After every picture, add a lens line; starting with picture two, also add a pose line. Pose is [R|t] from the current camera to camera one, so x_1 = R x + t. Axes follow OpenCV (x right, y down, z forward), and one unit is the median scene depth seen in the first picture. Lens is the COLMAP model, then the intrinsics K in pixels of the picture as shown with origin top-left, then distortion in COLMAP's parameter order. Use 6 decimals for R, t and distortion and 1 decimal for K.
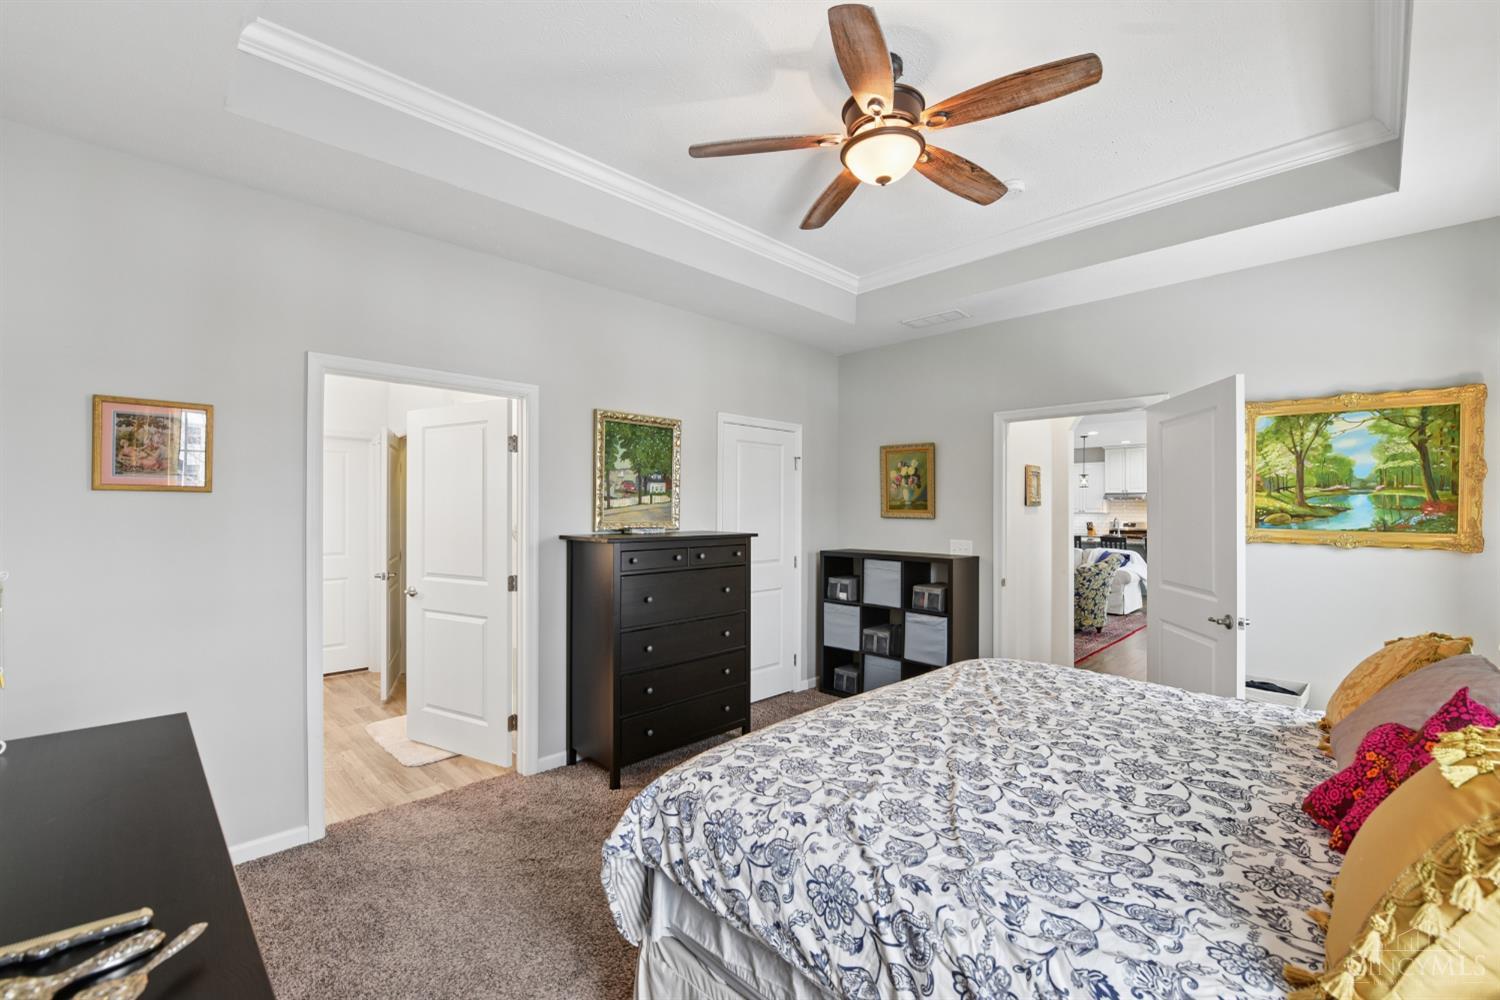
lens RADIAL K [[632.7, 0, 760.1], [0, 632.7, 502.0], [0, 0, 1]] dist [-0.012785, -0.000358]
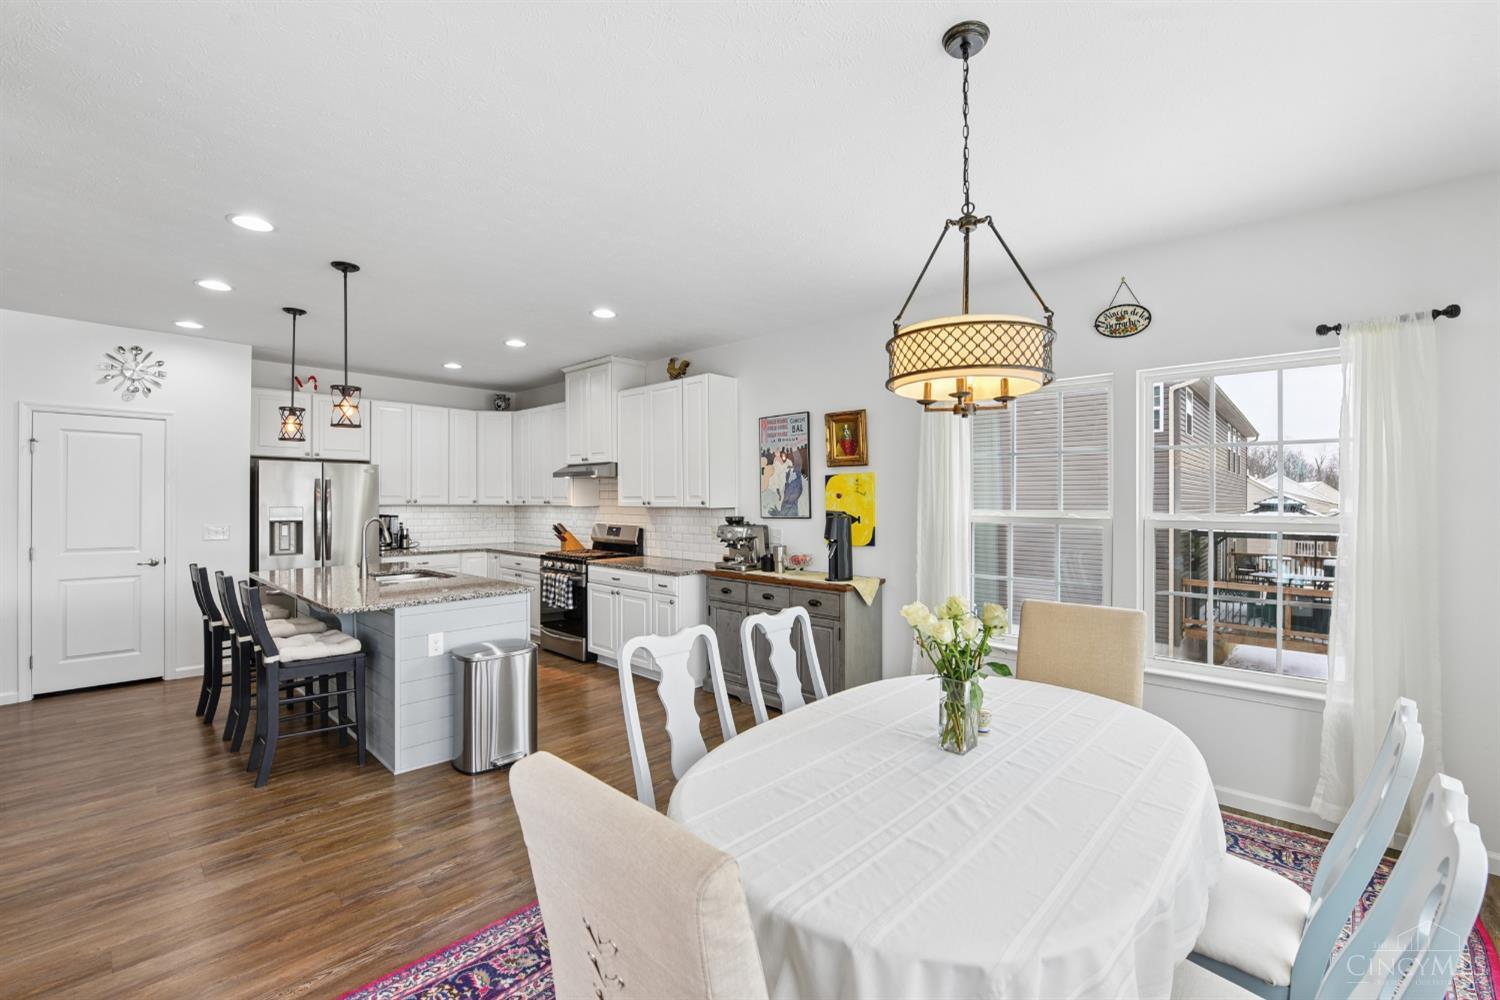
lens RADIAL K [[622.6, 0, 757.2], [0, 622.6, 503.0], [0, 0, 1]] dist [-0.013873, -0.000710]
pose [[0.999038, -0.000736, 0.043858, 0.782362], [0.000185, 0.999921, 0.012564, 0.010950], [-0.043863, -0.012544, 0.998959, 0.609032]]
